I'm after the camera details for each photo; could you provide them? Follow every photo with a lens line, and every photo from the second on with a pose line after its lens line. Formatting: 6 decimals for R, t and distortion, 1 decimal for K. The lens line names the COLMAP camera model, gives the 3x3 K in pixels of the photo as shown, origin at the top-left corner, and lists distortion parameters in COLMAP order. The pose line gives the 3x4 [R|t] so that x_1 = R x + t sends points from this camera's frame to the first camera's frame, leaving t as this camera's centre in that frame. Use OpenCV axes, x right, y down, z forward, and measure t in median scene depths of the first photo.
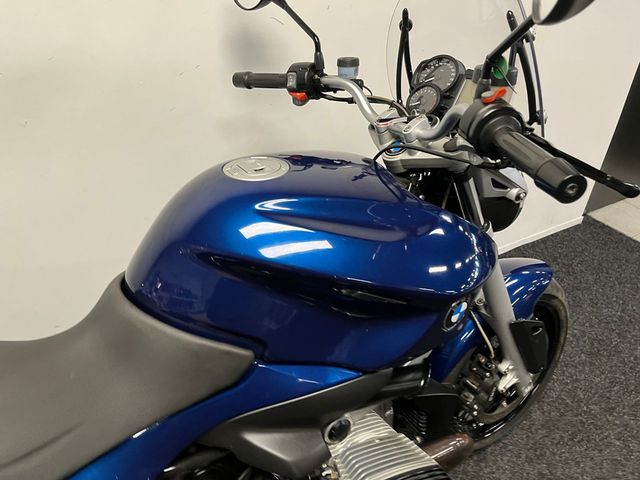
lens RADIAL K [[492.3, 0, 320.0], [0, 492.3, 240.0], [0, 0, 1]] dist [0.067891, -0.089936]
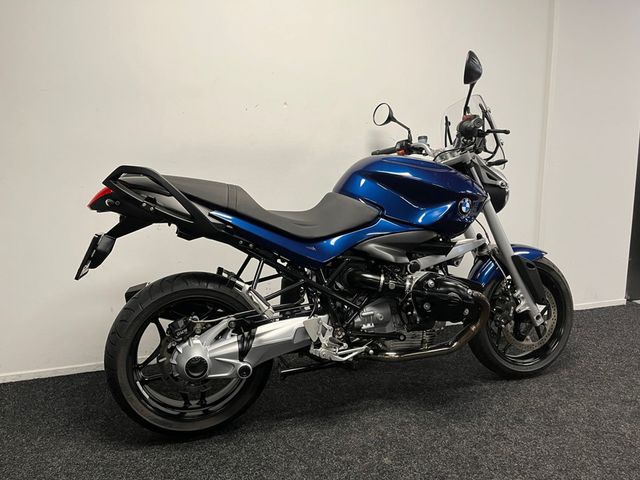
lens RADIAL K [[492.3, 0, 320.0], [0, 492.3, 240.0], [0, 0, 1]] dist [0.067891, -0.089936]
pose [[0.974391, 0.000517, -0.224859, 0.110173], [-0.096160, 0.904902, -0.414615, 1.093306], [0.203261, 0.425619, 0.881778, -0.953308]]
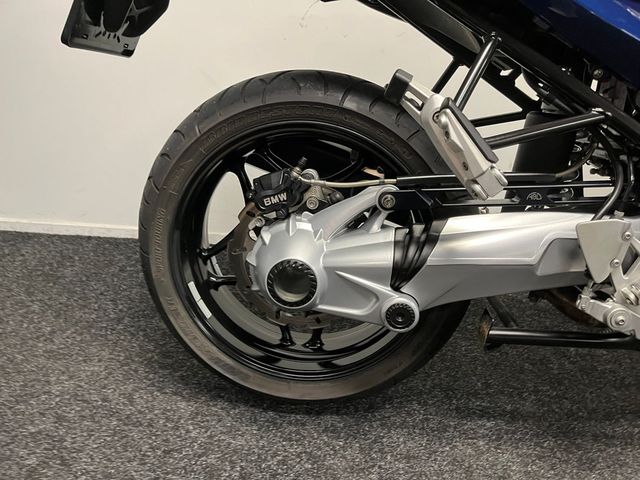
lens RADIAL K [[504.6, 0, 319.0], [0, 504.6, 244.1], [0, 0, 1]] dist [0.071418, -0.104935]
pose [[0.809411, 0.223278, -0.543140, -0.257134], [-0.342341, 0.930885, -0.127497, 0.852487], [0.477133, 0.289137, 0.829906, 0.024113]]
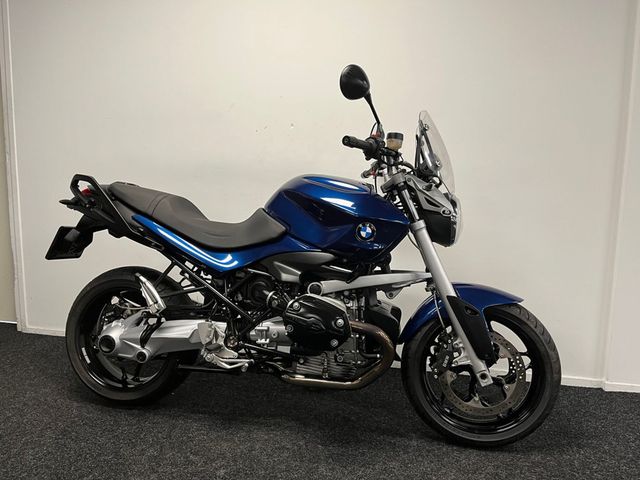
lens RADIAL K [[504.6, 0, 319.0], [0, 504.6, 244.1], [0, 0, 1]] dist [0.071418, -0.104935]
pose [[0.736050, 0.077002, -0.672533, 1.331298], [-0.386888, 0.863104, -0.324606, 0.813494], [0.555470, 0.499121, 0.665079, -0.468217]]
